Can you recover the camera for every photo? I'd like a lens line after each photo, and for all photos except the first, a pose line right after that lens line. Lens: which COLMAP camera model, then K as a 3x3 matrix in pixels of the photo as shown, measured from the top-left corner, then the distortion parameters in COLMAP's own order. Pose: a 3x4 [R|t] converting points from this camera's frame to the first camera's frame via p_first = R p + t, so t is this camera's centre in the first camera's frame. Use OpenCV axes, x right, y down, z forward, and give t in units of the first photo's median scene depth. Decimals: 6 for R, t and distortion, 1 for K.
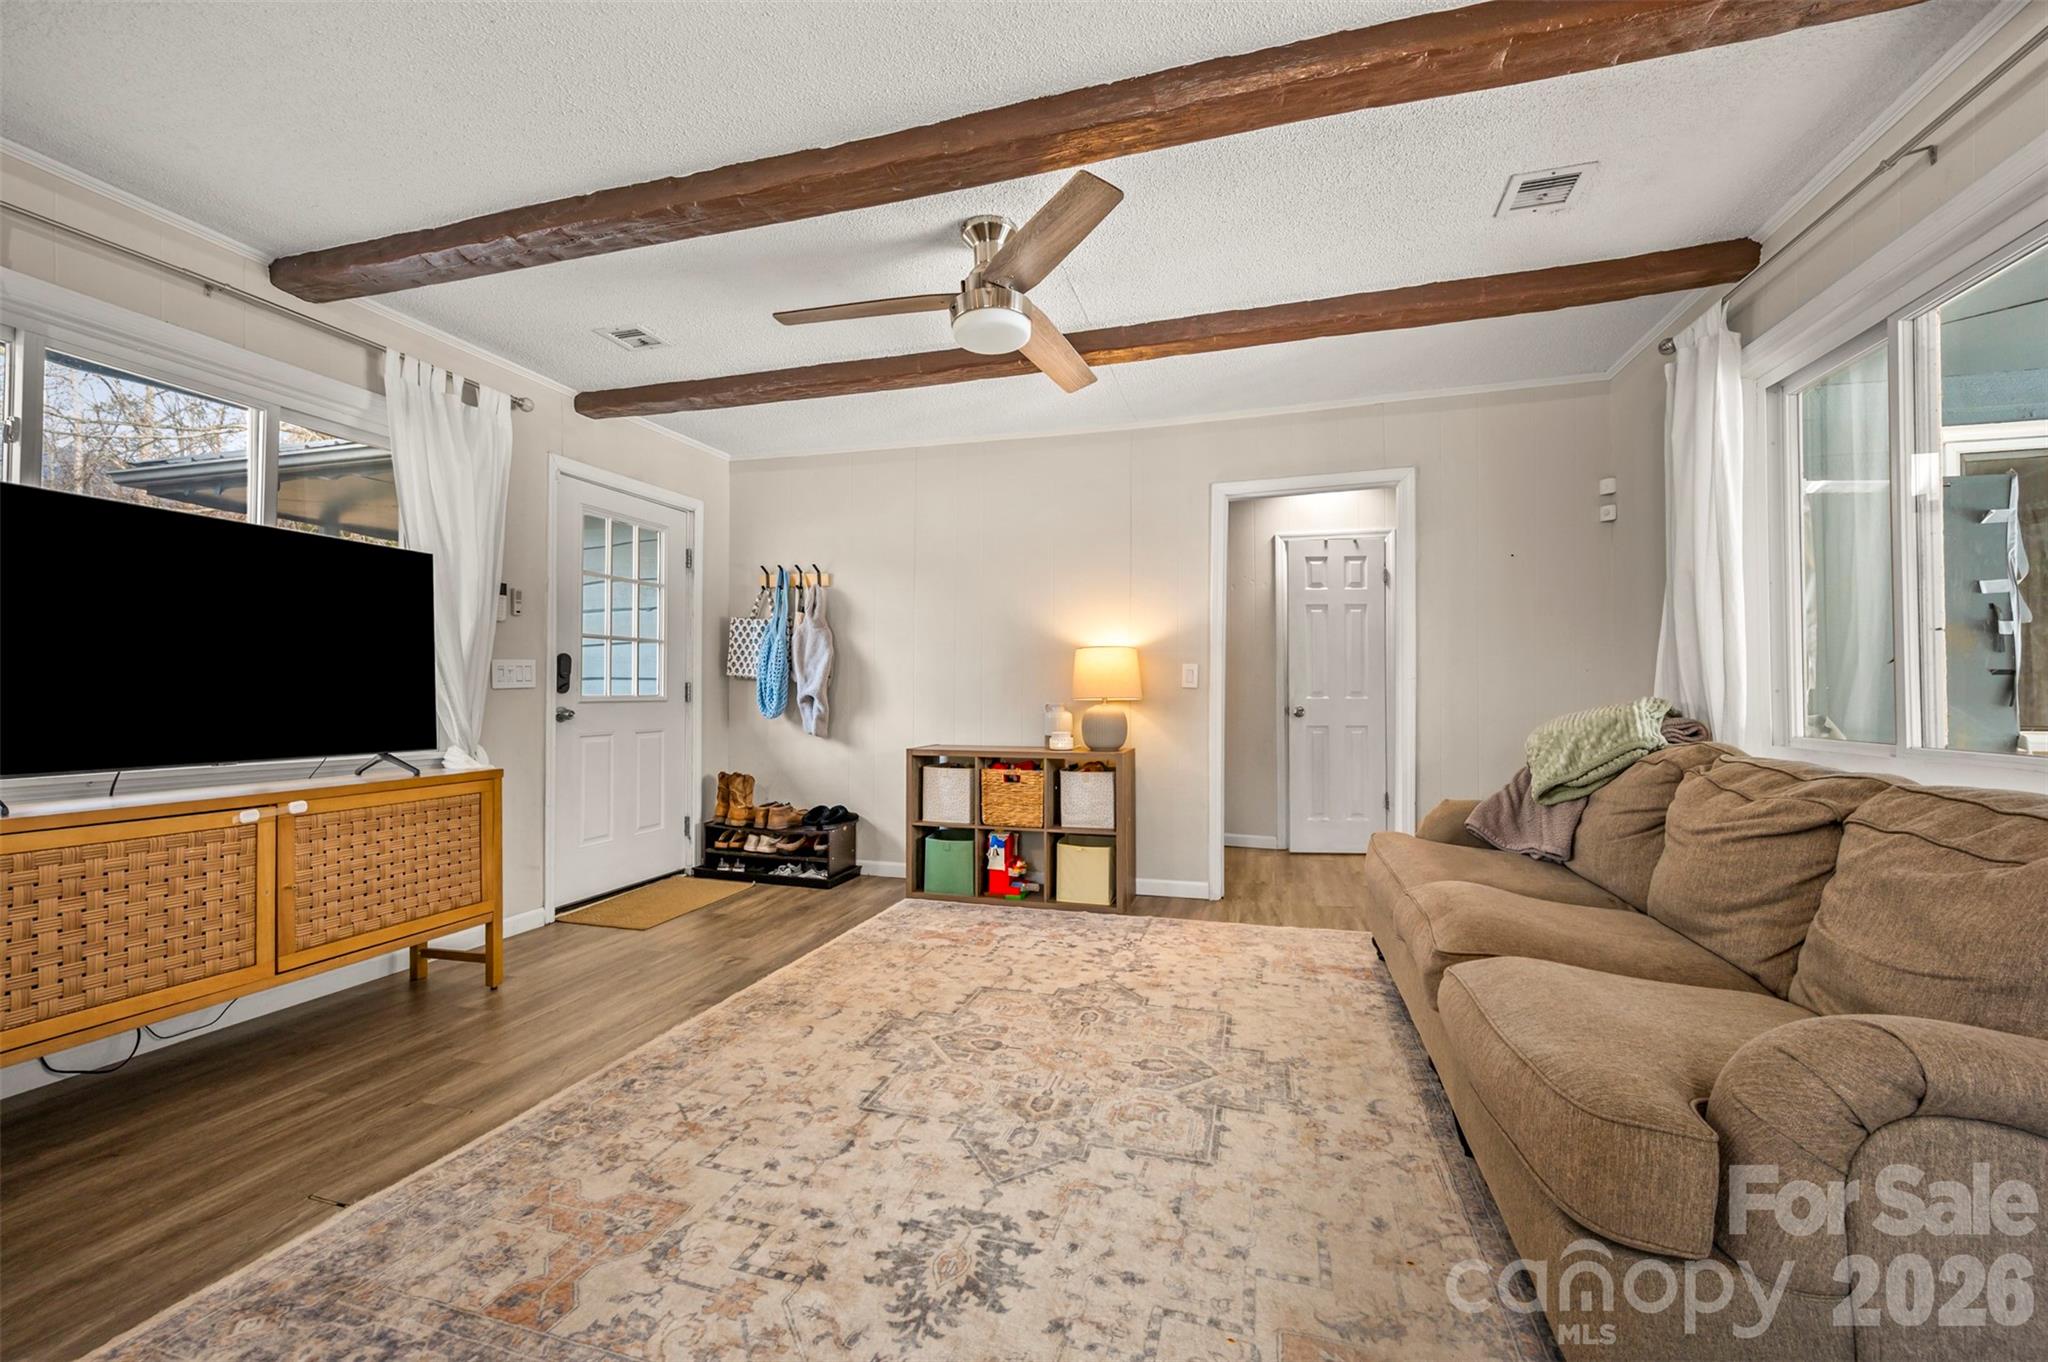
lens RADIAL K [[816.5, 0, 1027.6], [0, 816.5, 683.8], [0, 0, 1]] dist [-0.001970, -0.000177]
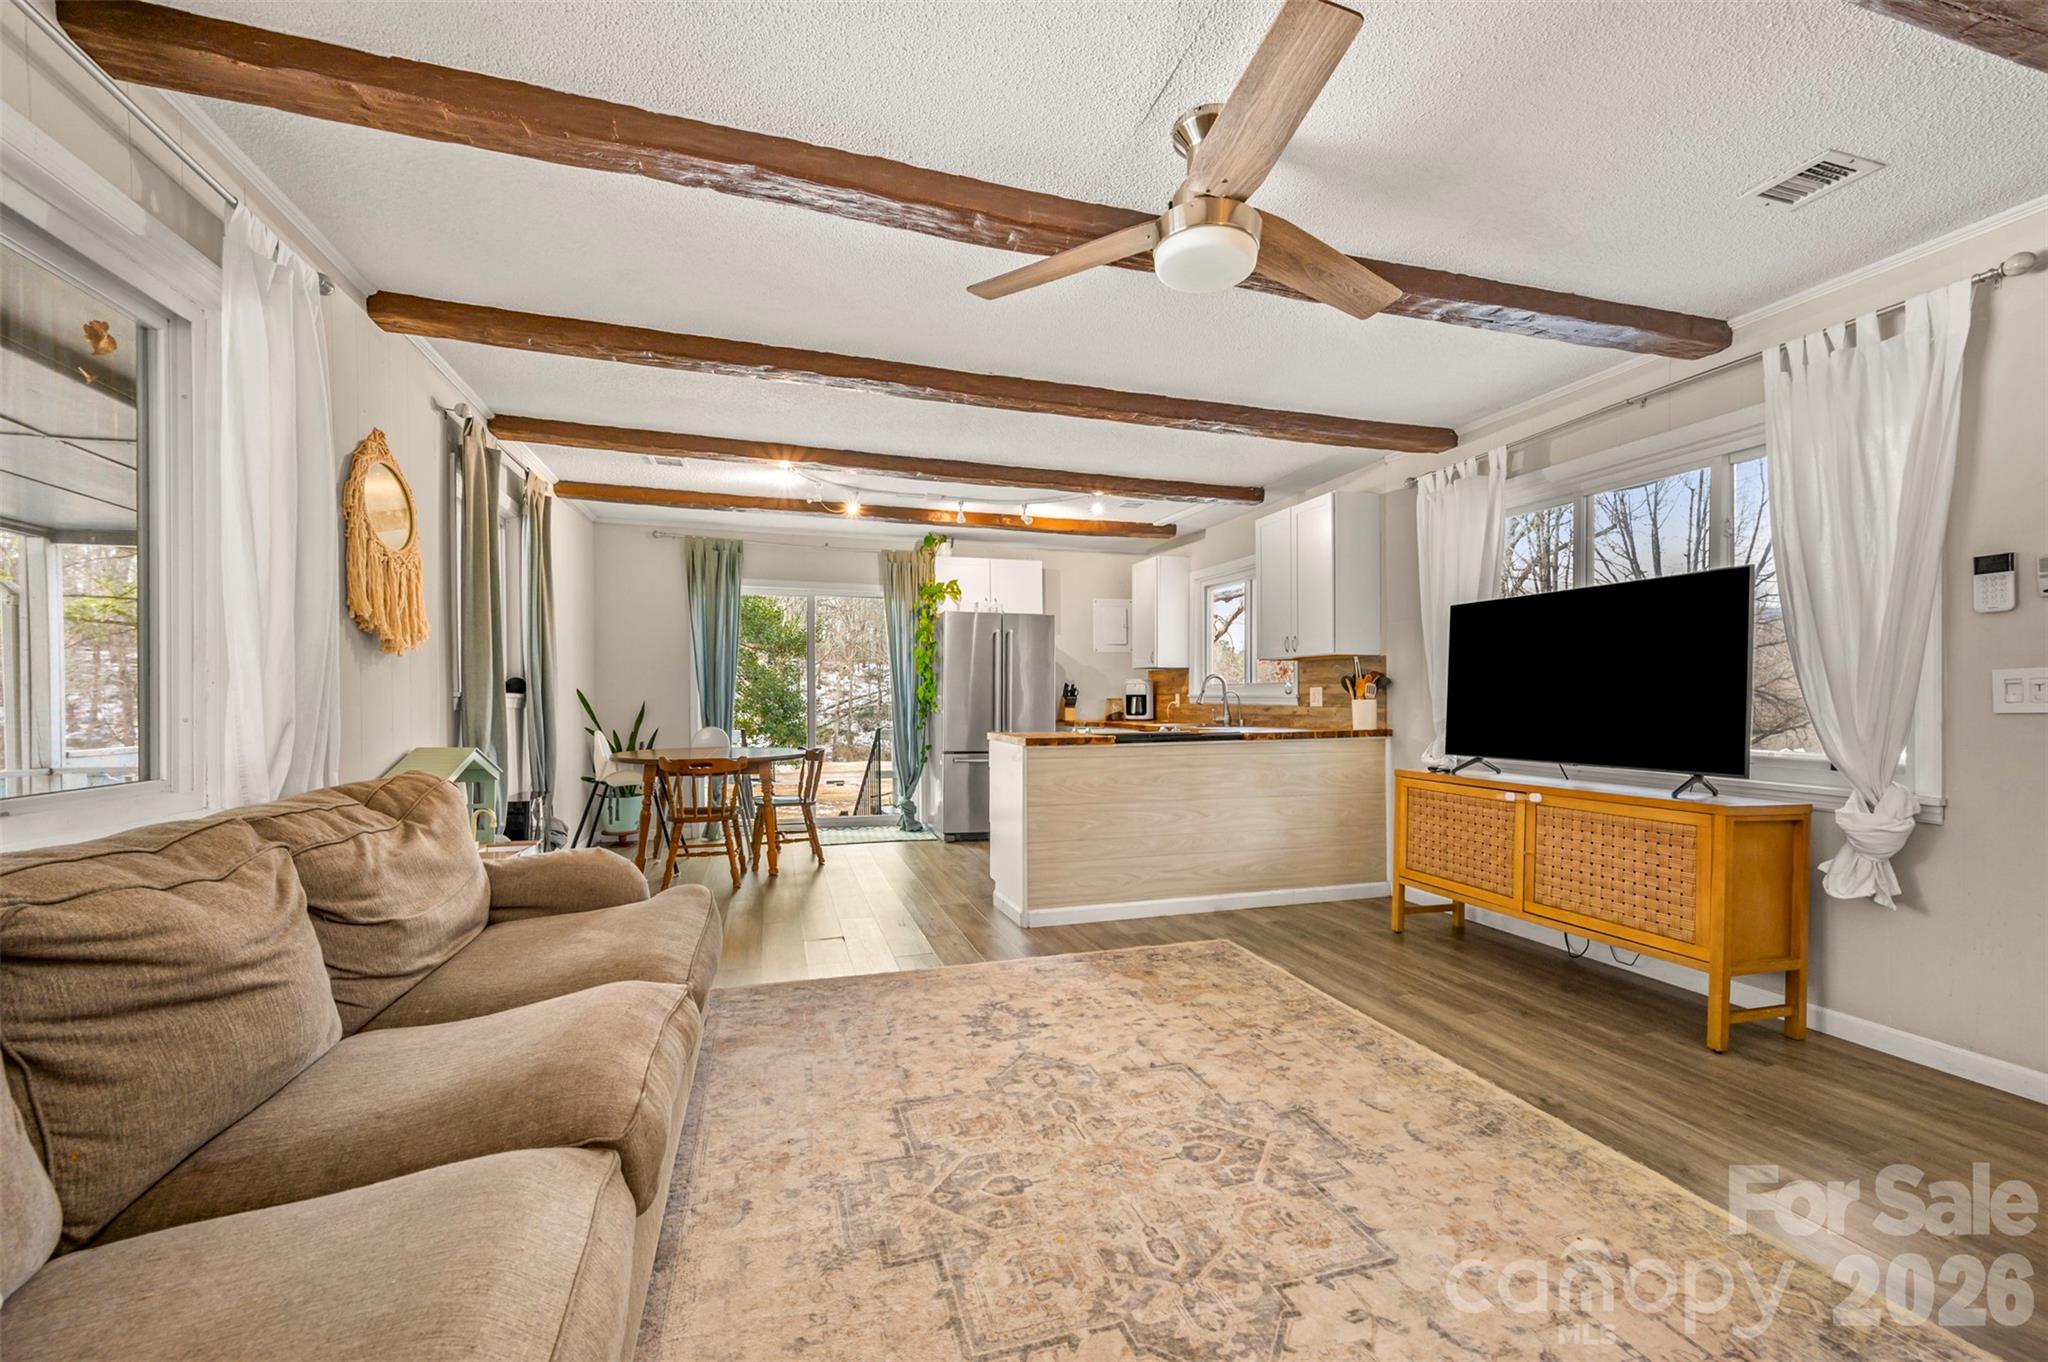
lens RADIAL K [[816.5, 0, 1029.3], [0, 816.5, 710.0], [0, 0, 1]] dist [-0.001970, -0.000177]
pose [[-0.832677, 0.006734, -0.553719, 0.638385], [0.004829, 0.999976, 0.004899, -0.008013], [0.553739, 0.001405, -0.832689, 1.857596]]
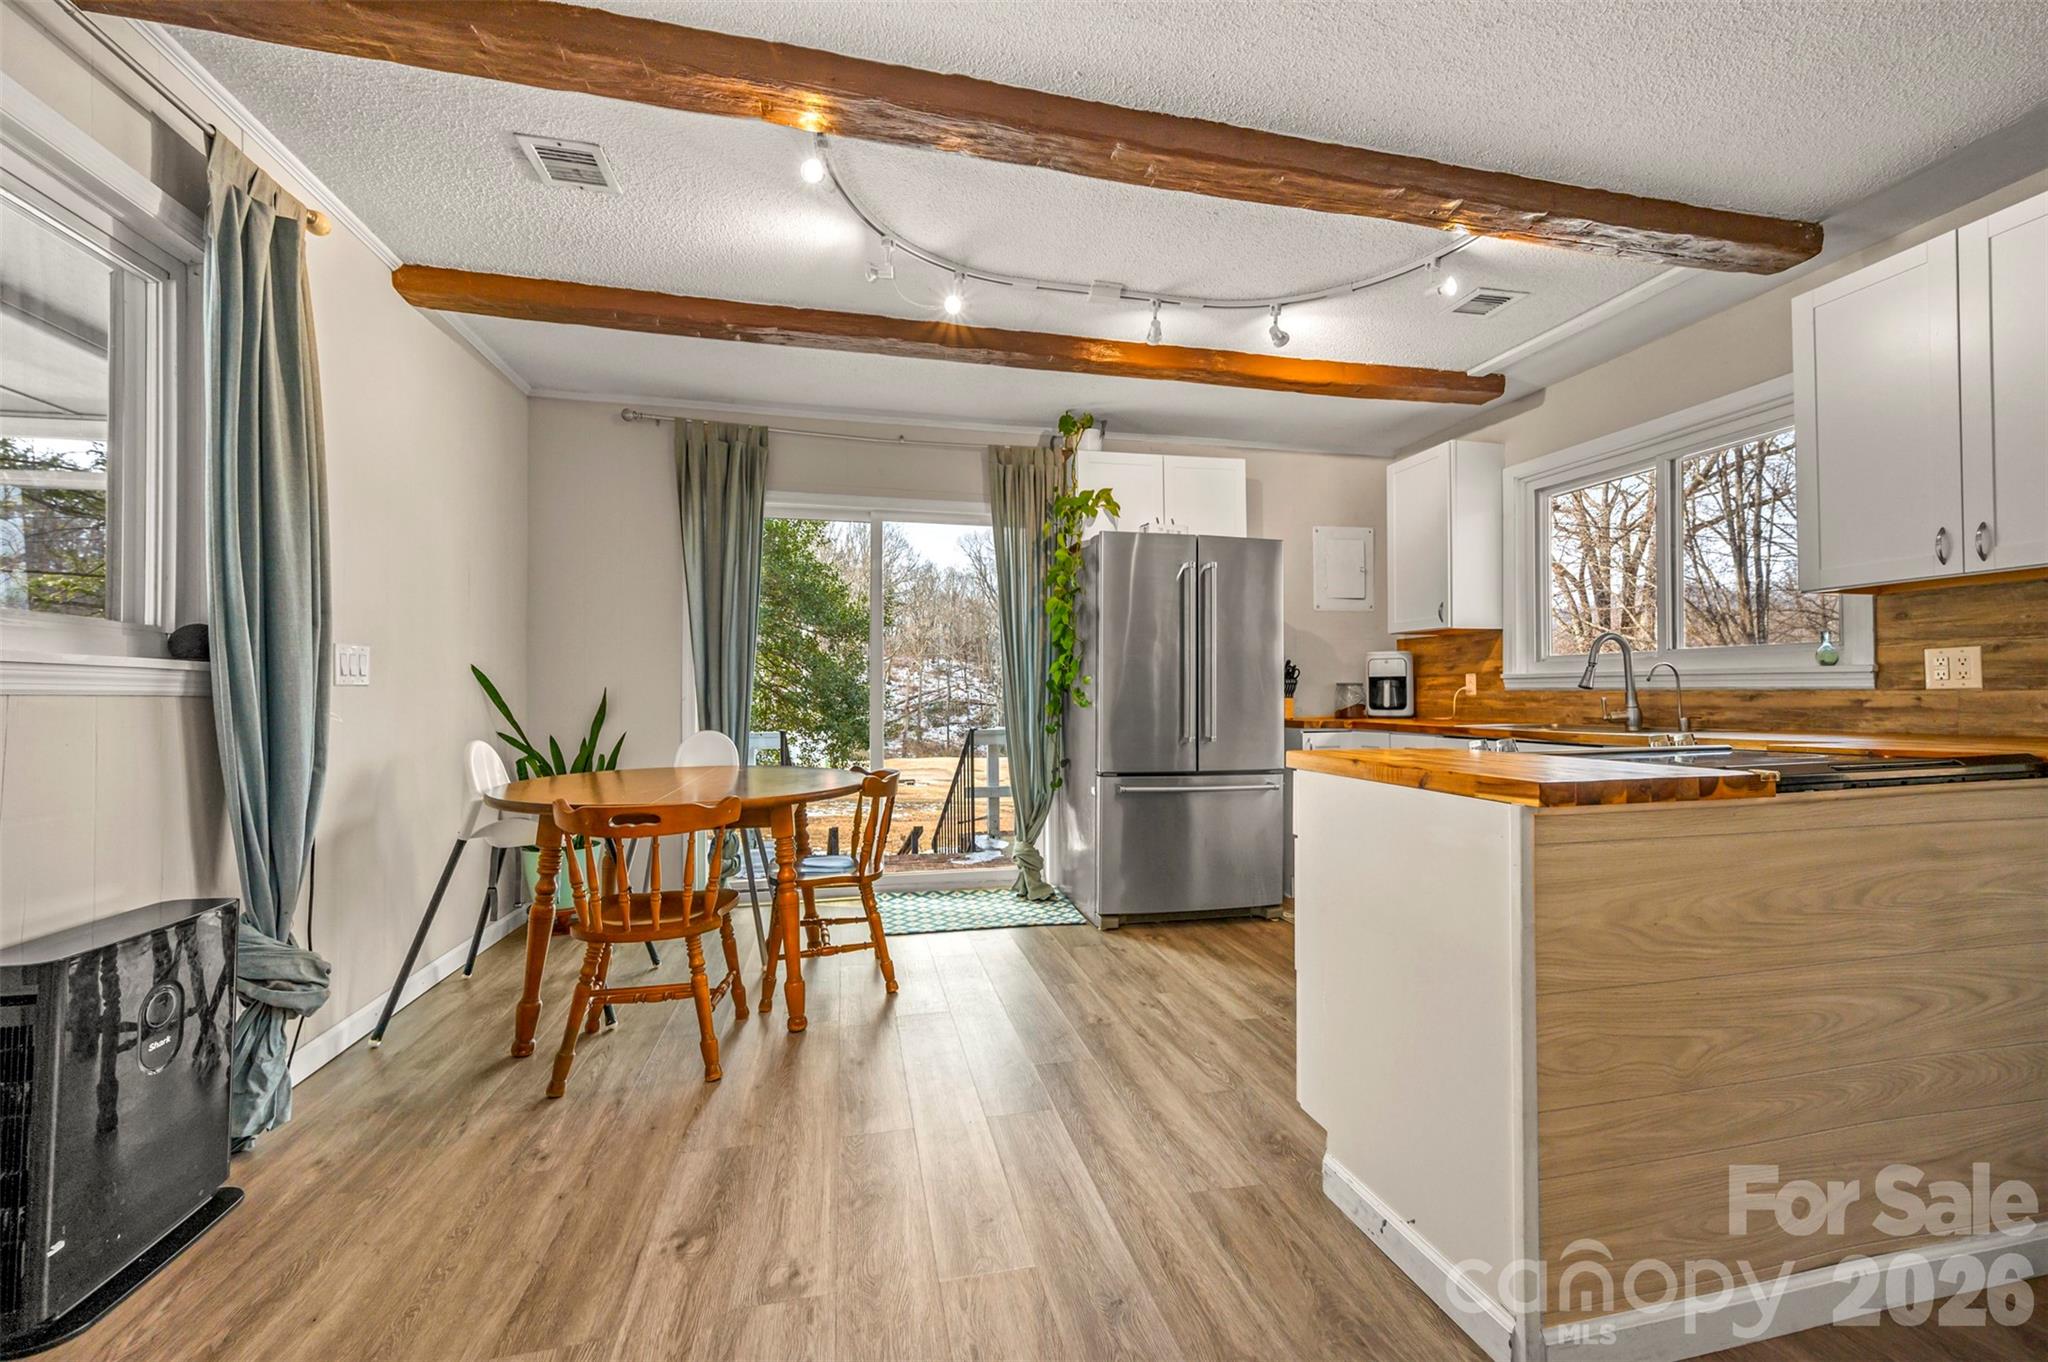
lens RADIAL K [[816.5, 0, 1030.7], [0, 816.5, 685.8], [0, 0, 1]] dist [-0.001970, -0.000177]
pose [[-0.874493, -0.002823, -0.485030, 0.223774], [0.007576, 0.999782, -0.019478, 0.005054], [0.484979, -0.020708, -0.874280, 0.669966]]
